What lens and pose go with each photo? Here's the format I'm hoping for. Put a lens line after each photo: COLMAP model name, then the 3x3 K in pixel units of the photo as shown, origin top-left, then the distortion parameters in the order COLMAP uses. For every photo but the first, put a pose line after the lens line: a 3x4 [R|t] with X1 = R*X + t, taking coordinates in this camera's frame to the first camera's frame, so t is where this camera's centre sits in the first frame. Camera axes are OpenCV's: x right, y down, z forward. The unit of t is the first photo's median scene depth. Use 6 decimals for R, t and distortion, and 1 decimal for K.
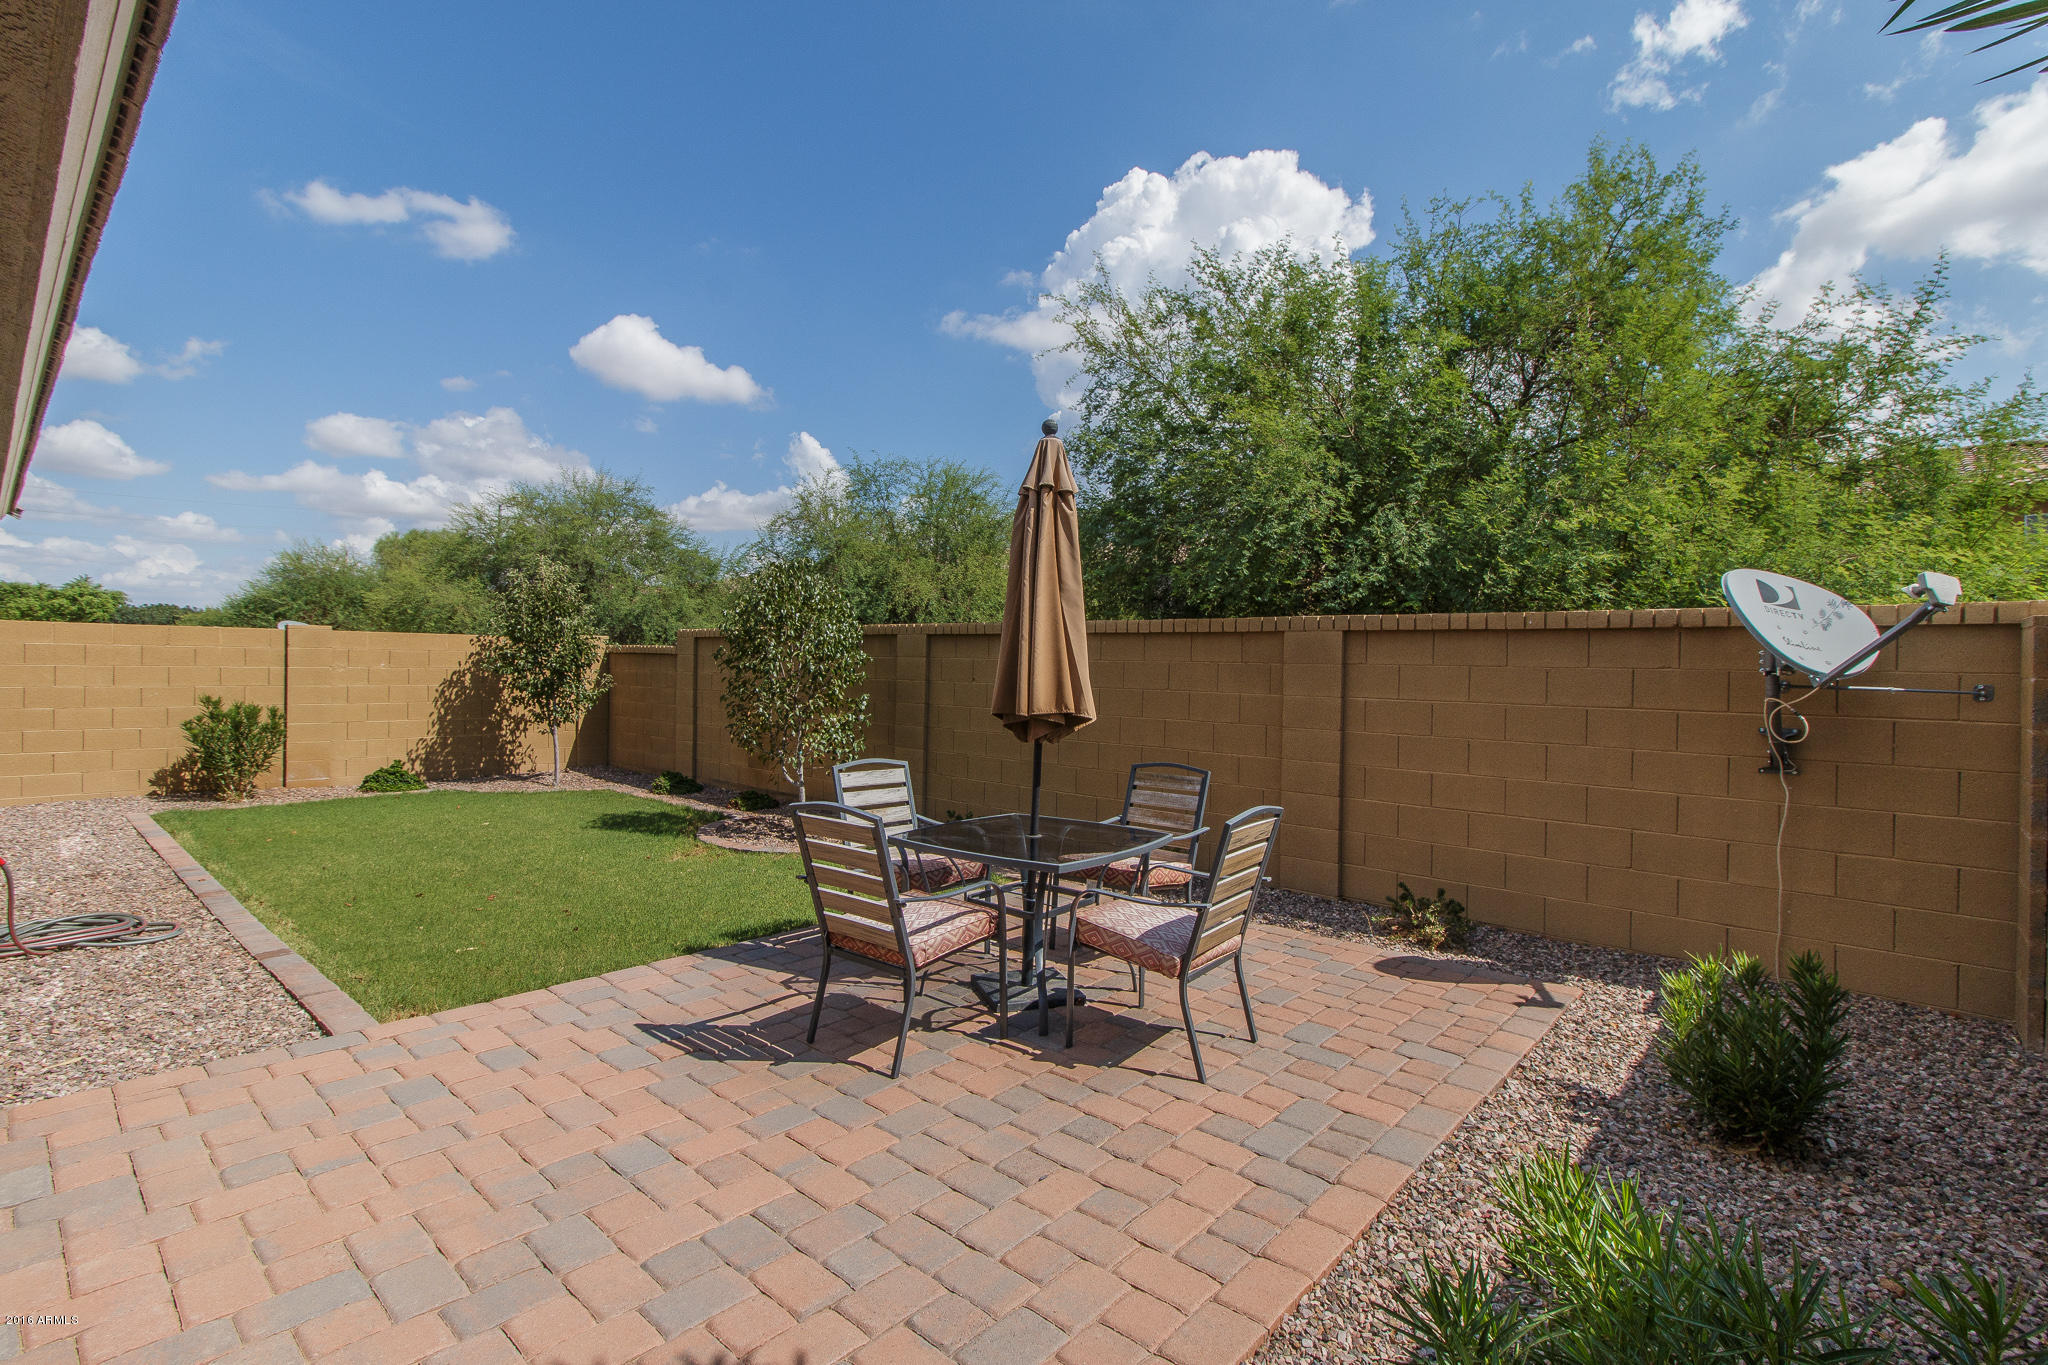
lens RADIAL K [[944.9, 0, 1023.8], [0, 944.9, 664.9], [0, 0, 1]] dist [0.000818, 0.002007]
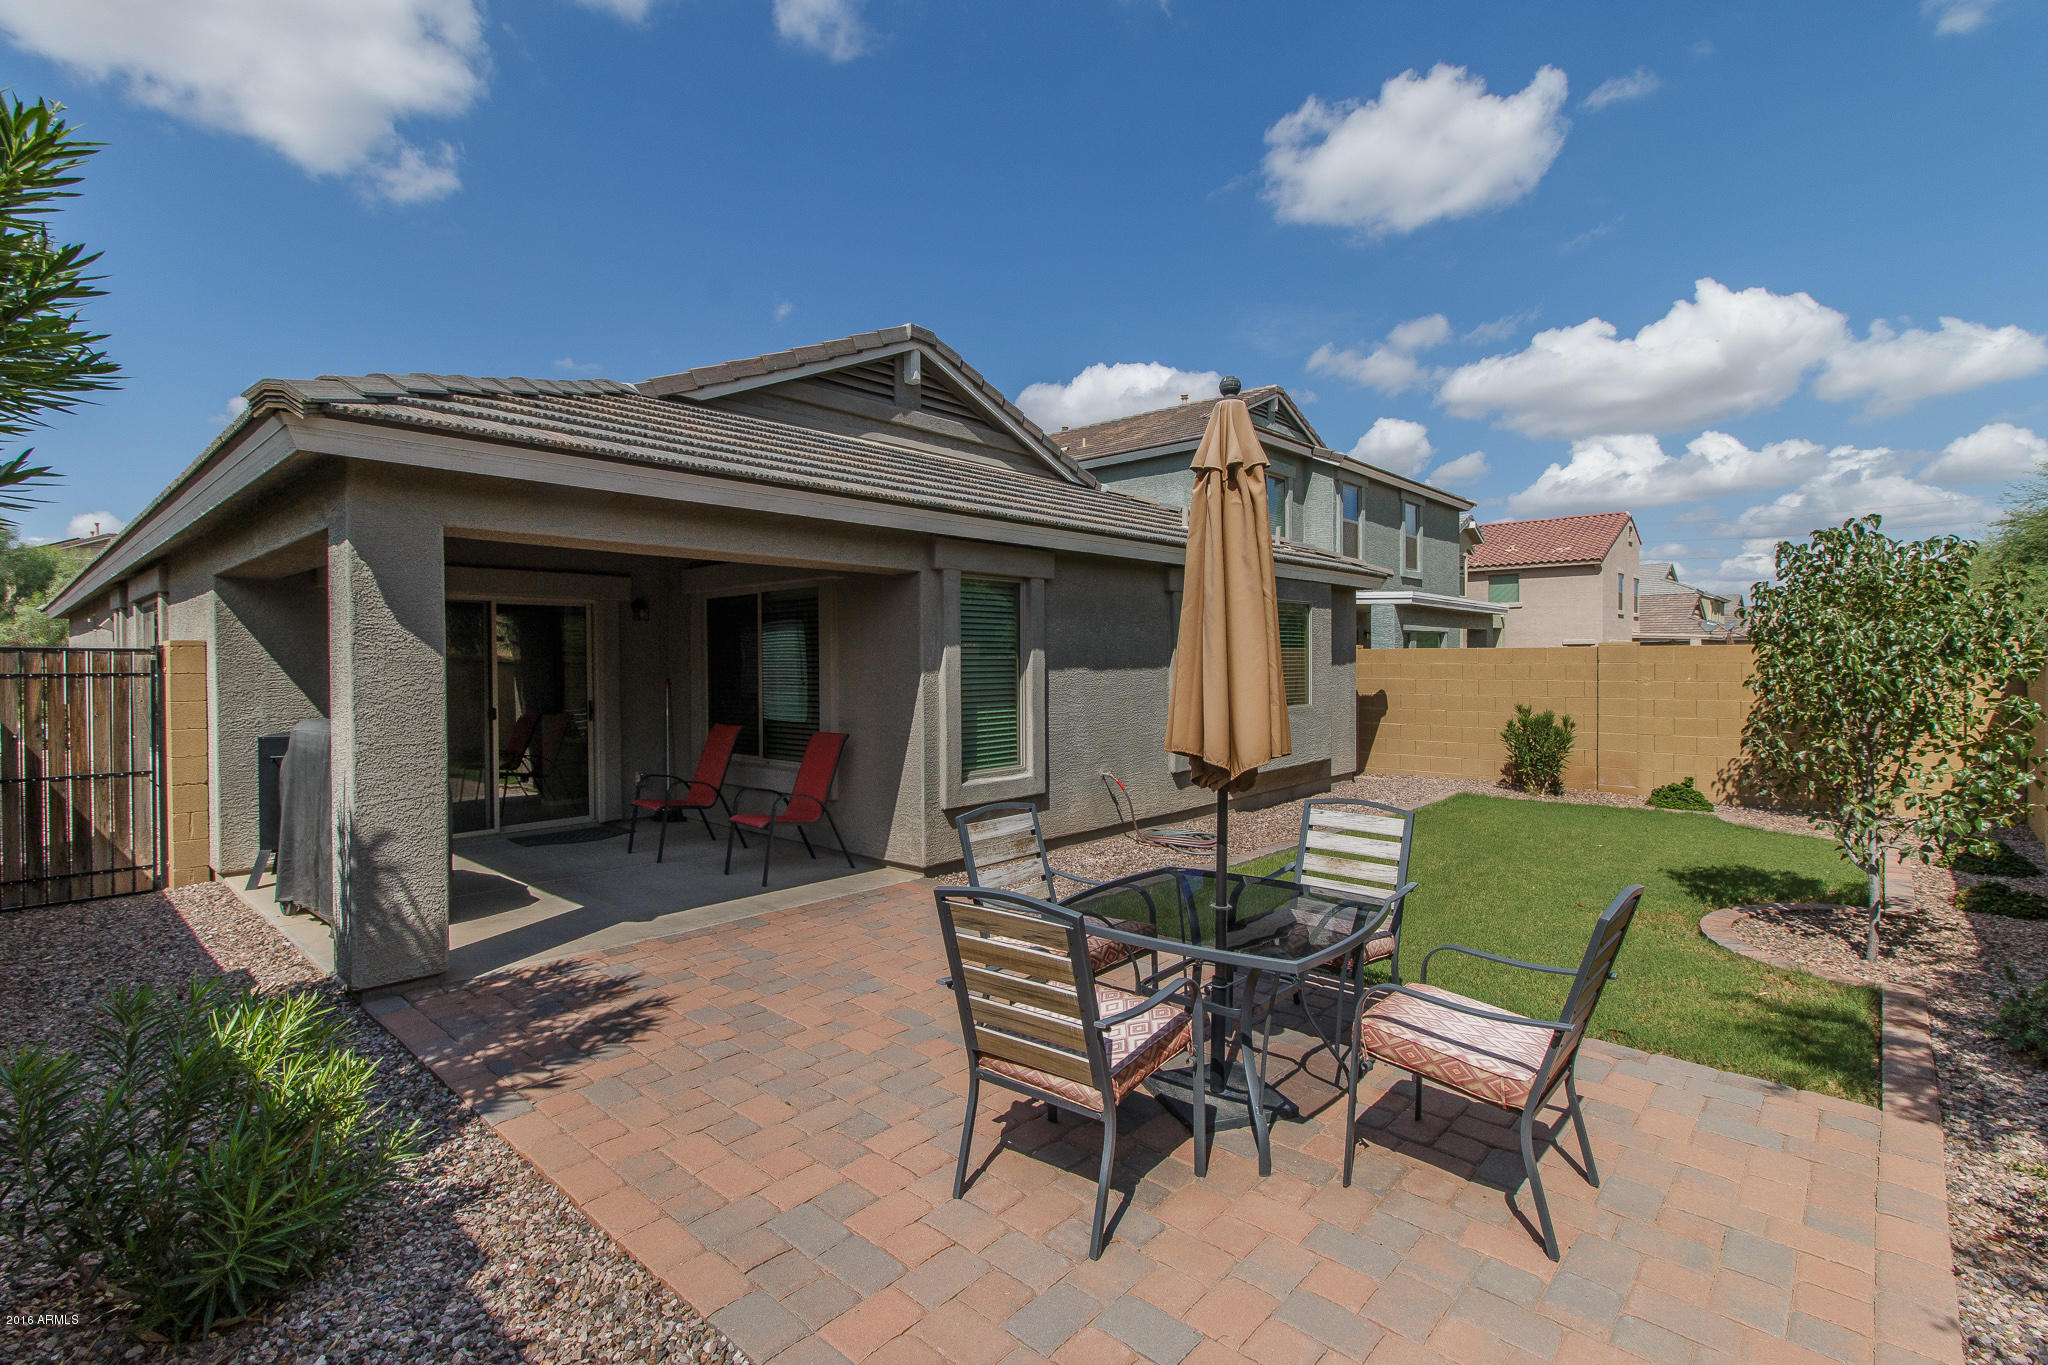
lens RADIAL K [[944.9, 0, 1023.8], [0, 944.9, 664.9], [0, 0, 1]] dist [0.000818, 0.002007]
pose [[-0.007840, -0.012005, -0.999897, 0.677870], [0.002757, 0.999924, -0.012027, -0.010710], [0.999965, -0.002851, -0.007806, 0.704583]]
